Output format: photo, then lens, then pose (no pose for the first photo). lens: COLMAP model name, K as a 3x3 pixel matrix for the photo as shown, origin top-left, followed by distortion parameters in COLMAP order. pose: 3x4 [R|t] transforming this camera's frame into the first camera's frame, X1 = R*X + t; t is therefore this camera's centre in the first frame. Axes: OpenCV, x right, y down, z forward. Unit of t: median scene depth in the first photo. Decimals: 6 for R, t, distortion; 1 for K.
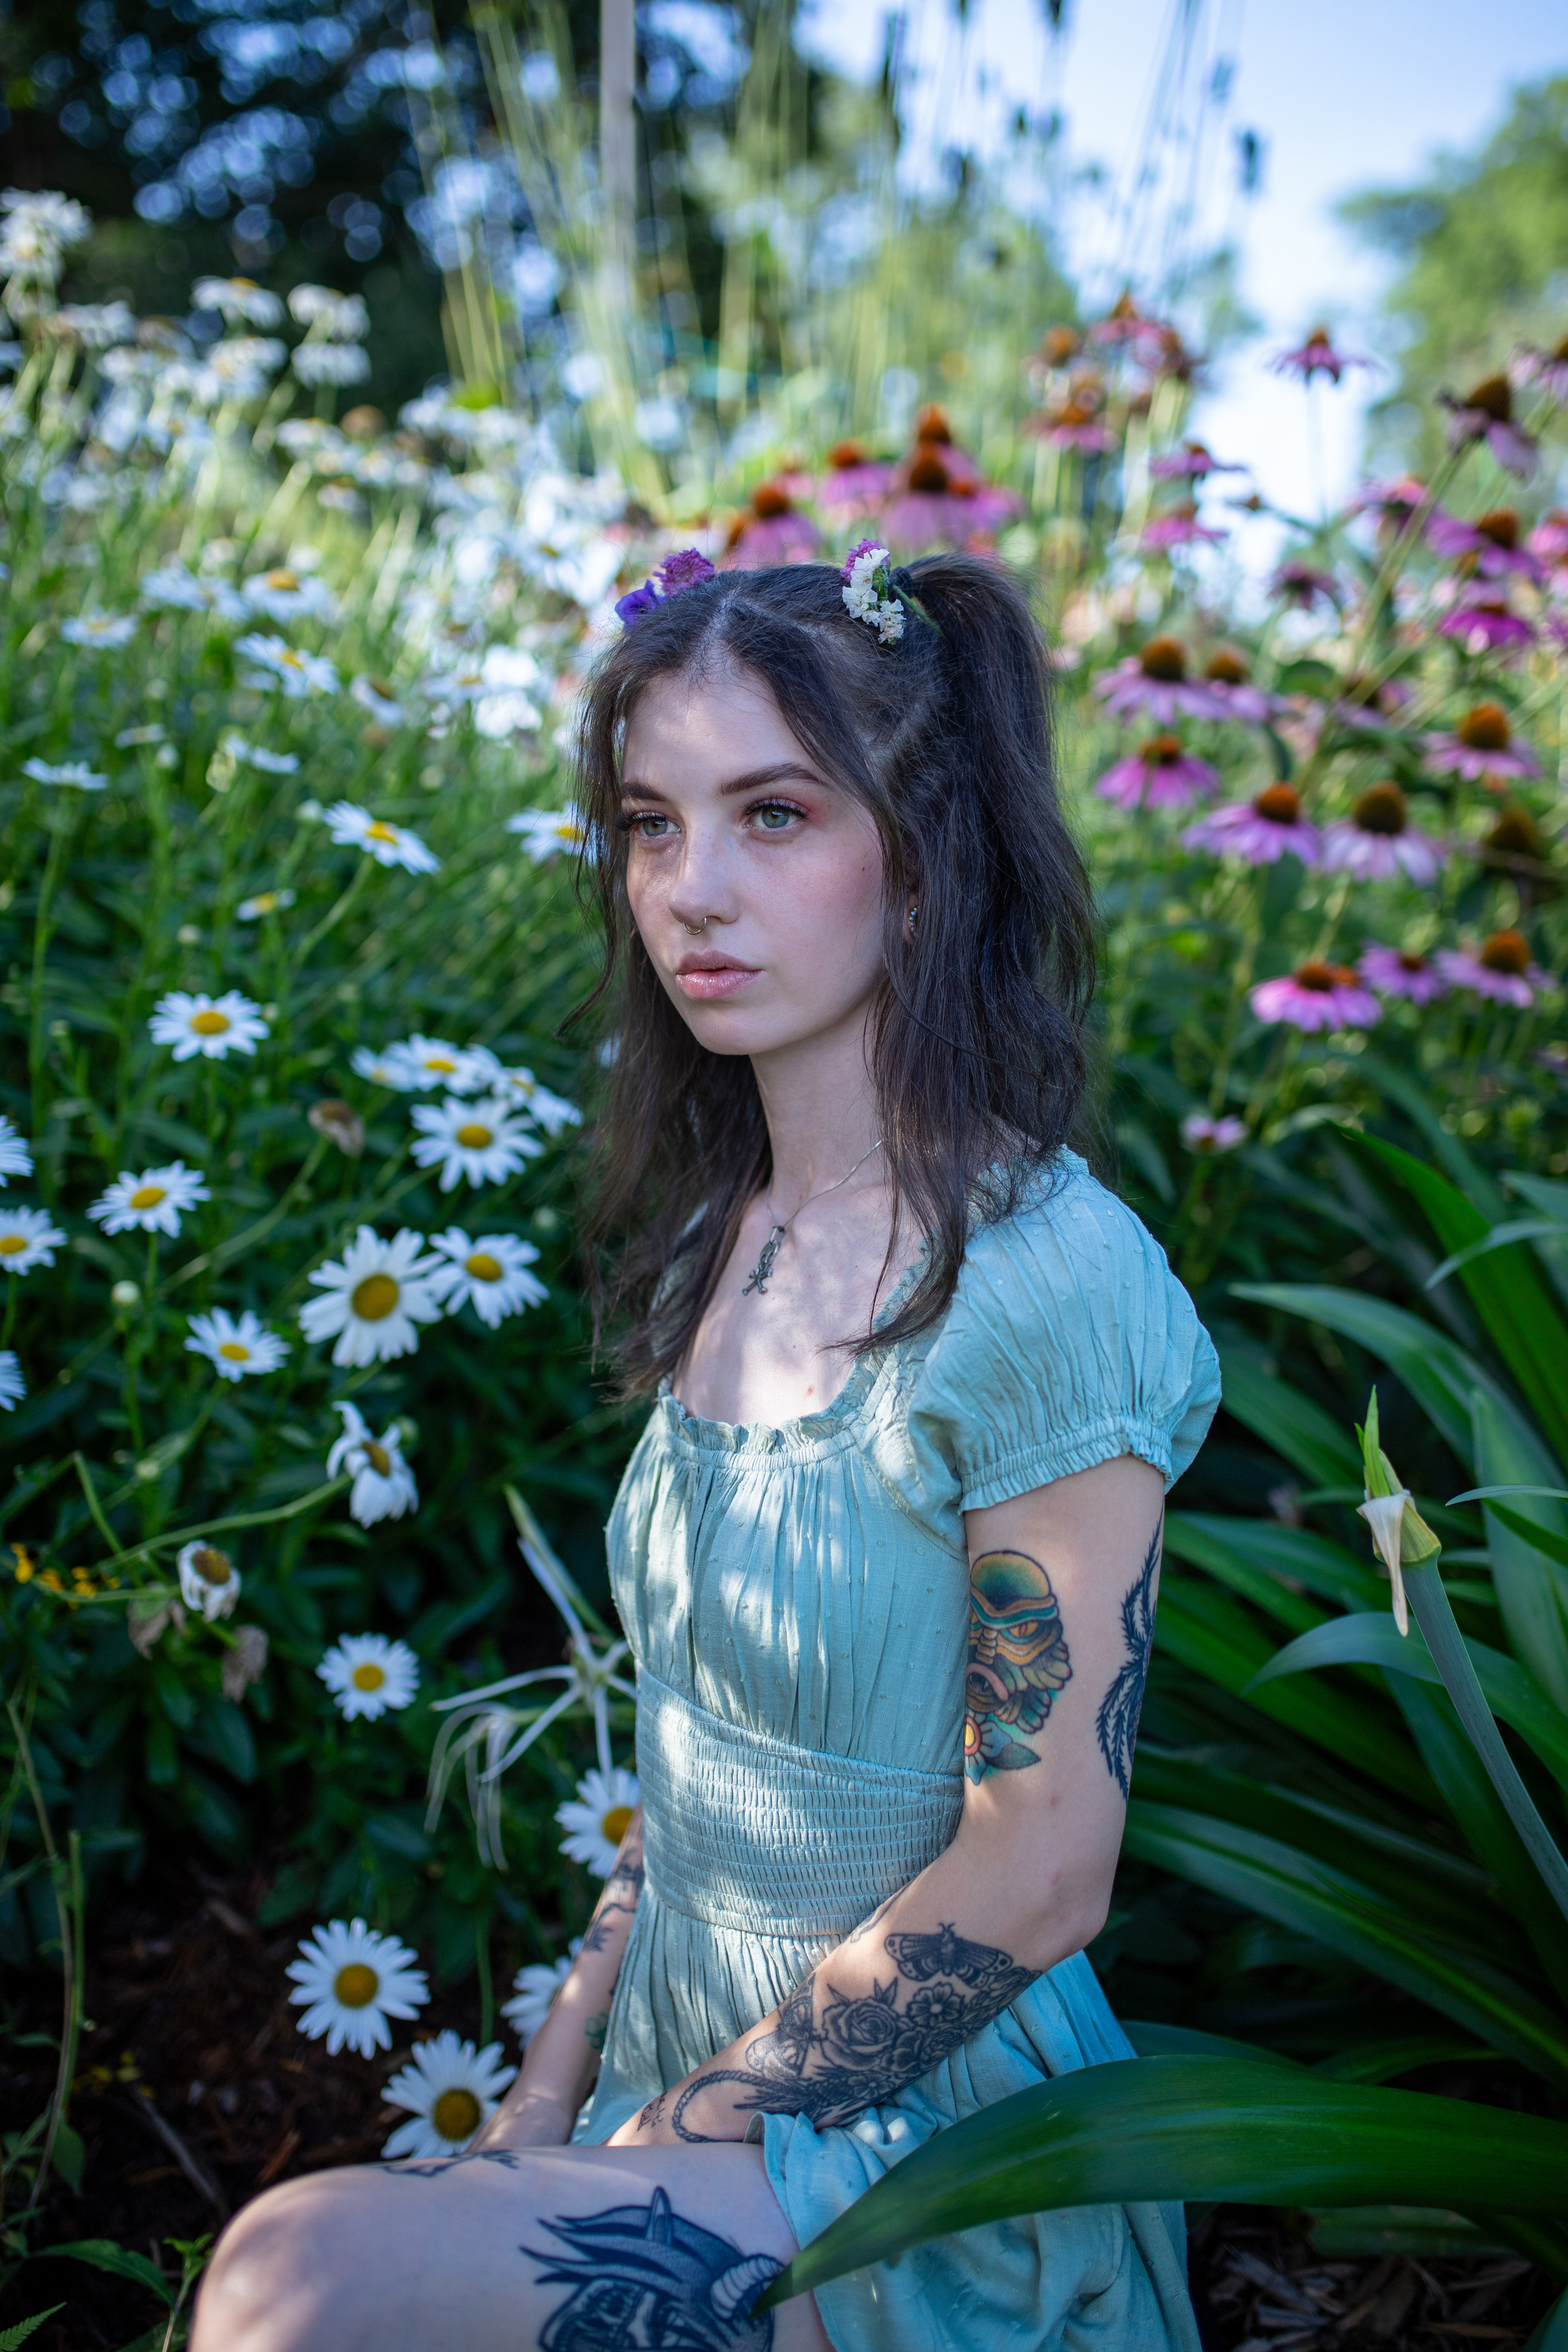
lens RADIAL K [[2295.9, 0, 780.2], [0, 2295.9, 1193.3], [0, 0, 1]] dist [-0.019048, 0.000000]
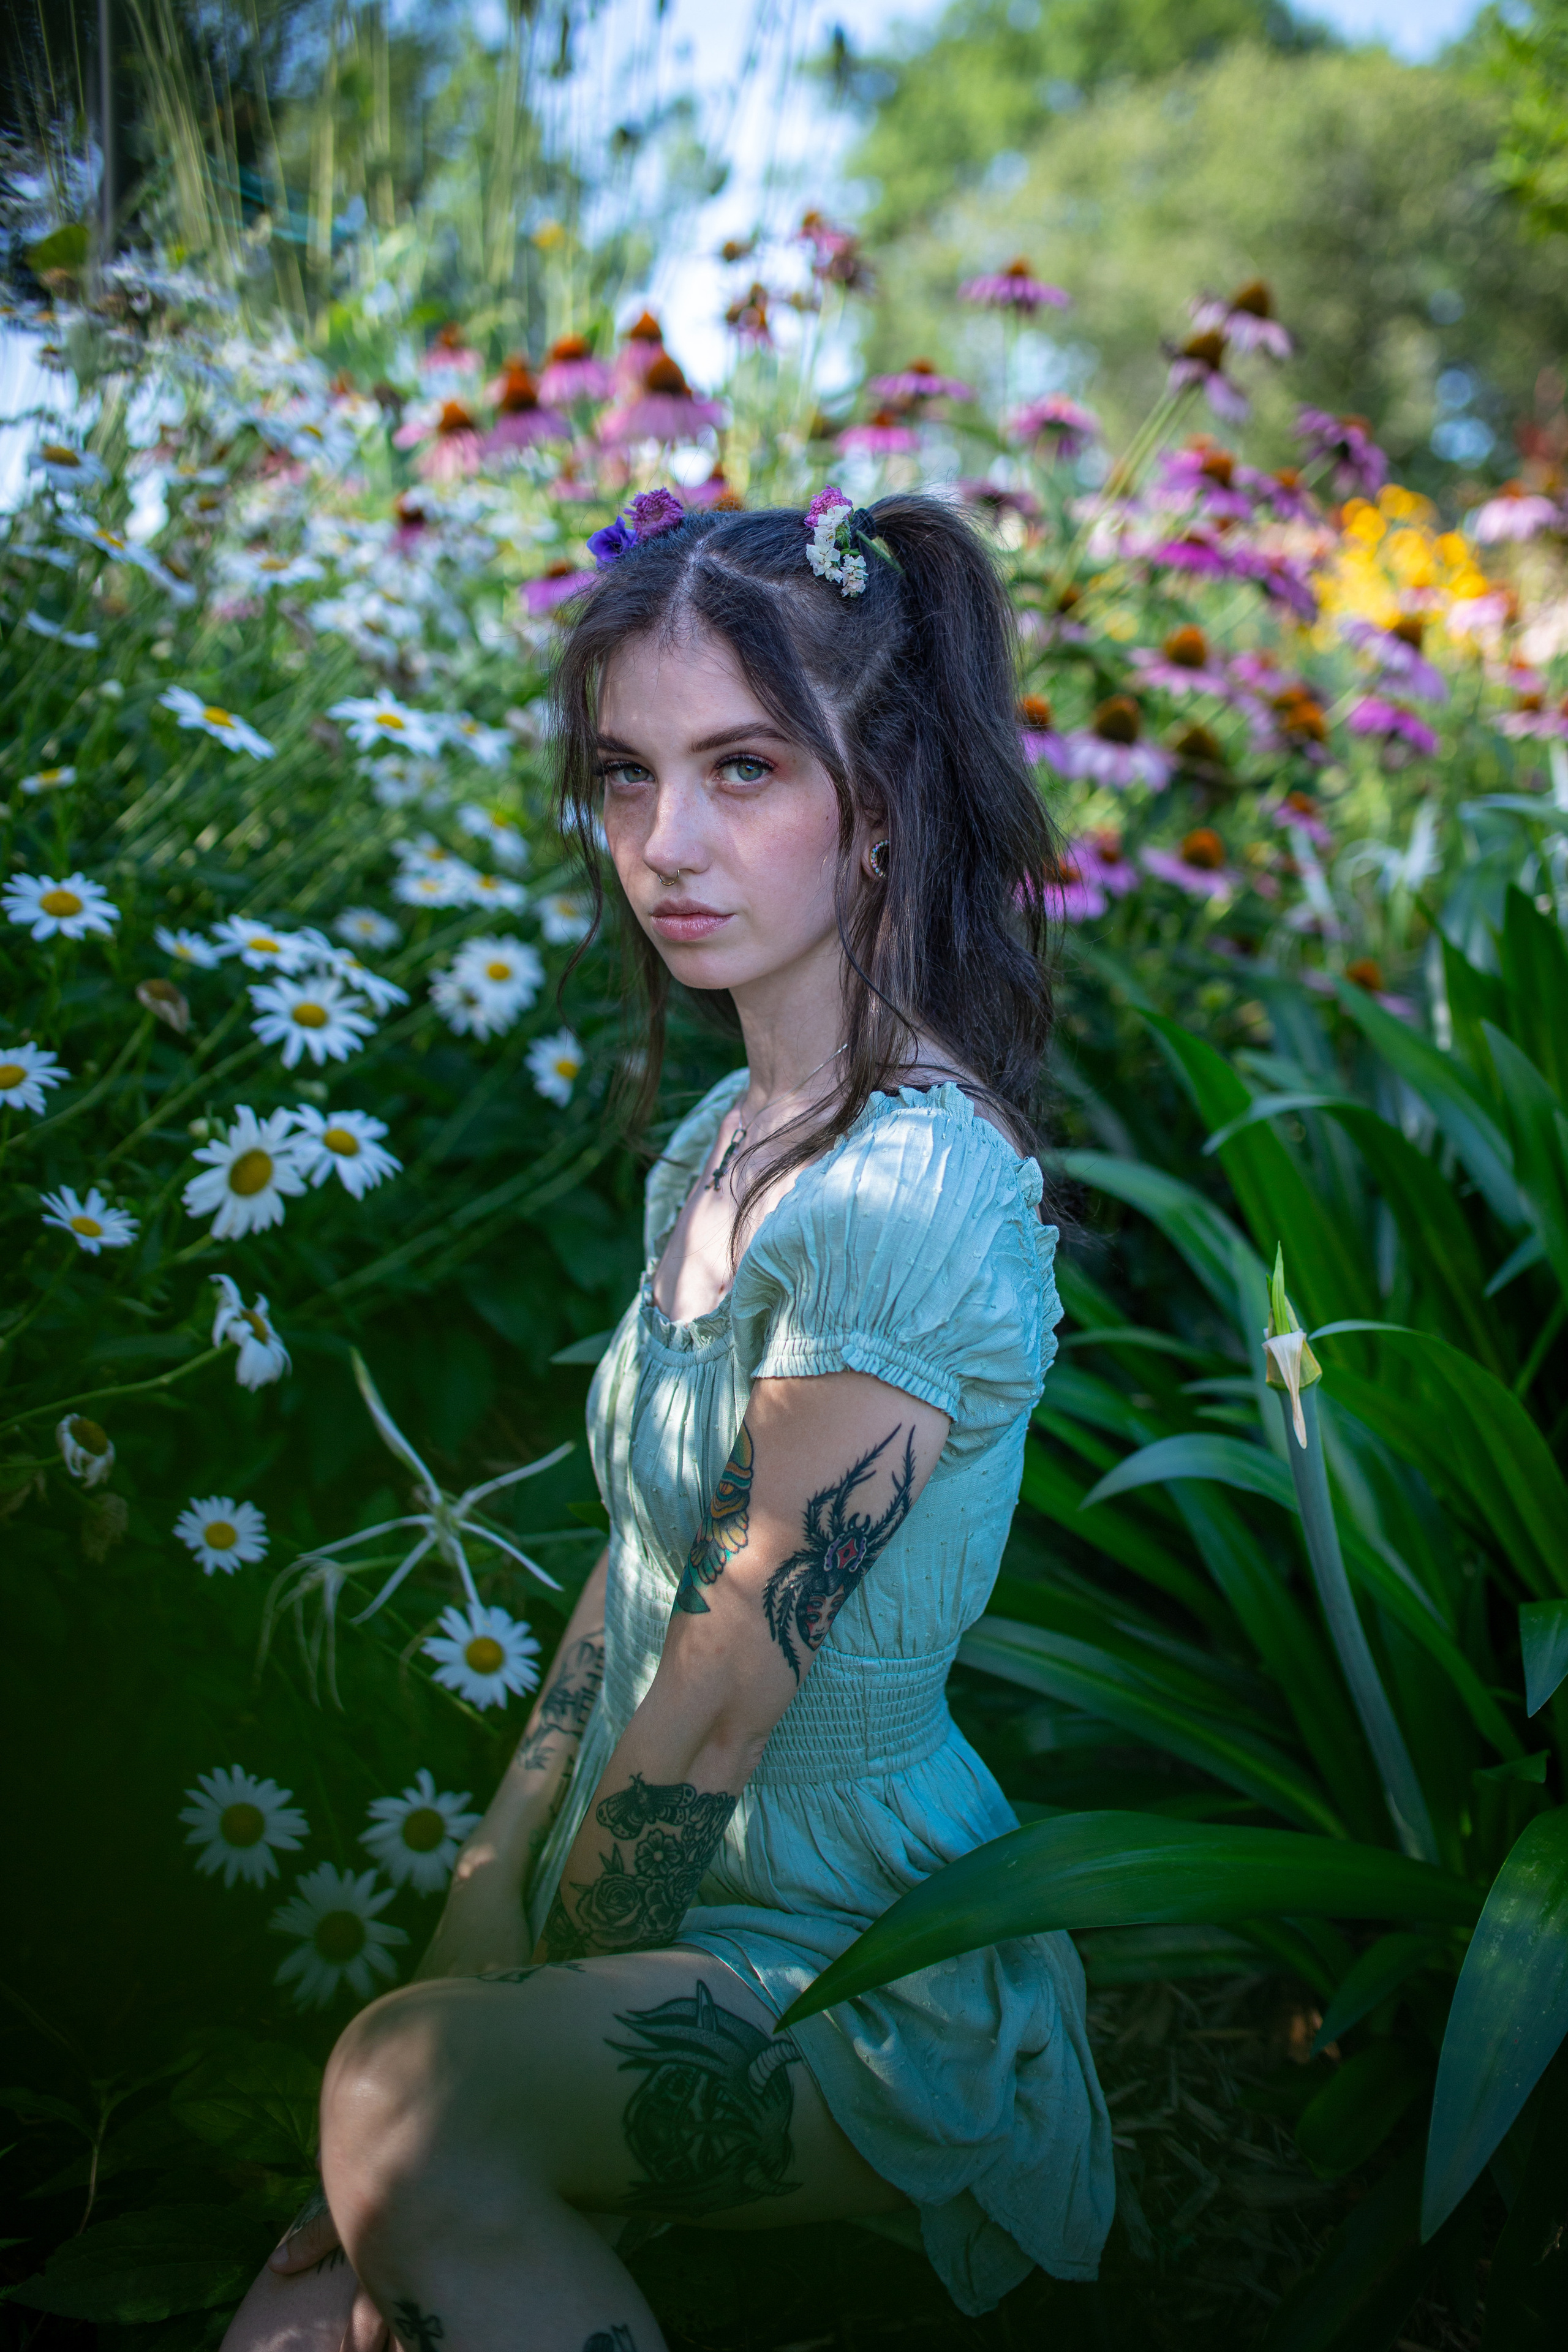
lens RADIAL K [[2295.9, 0, 815.2], [0, 2295.9, 1195.8], [0, 0, 1]] dist [-0.019048, 0.000000]
pose [[0.969848, -0.016586, 0.243146, -0.173215], [0.001422, 0.998050, 0.062407, -0.008080], [-0.243707, -0.060179, 0.967980, -0.065304]]
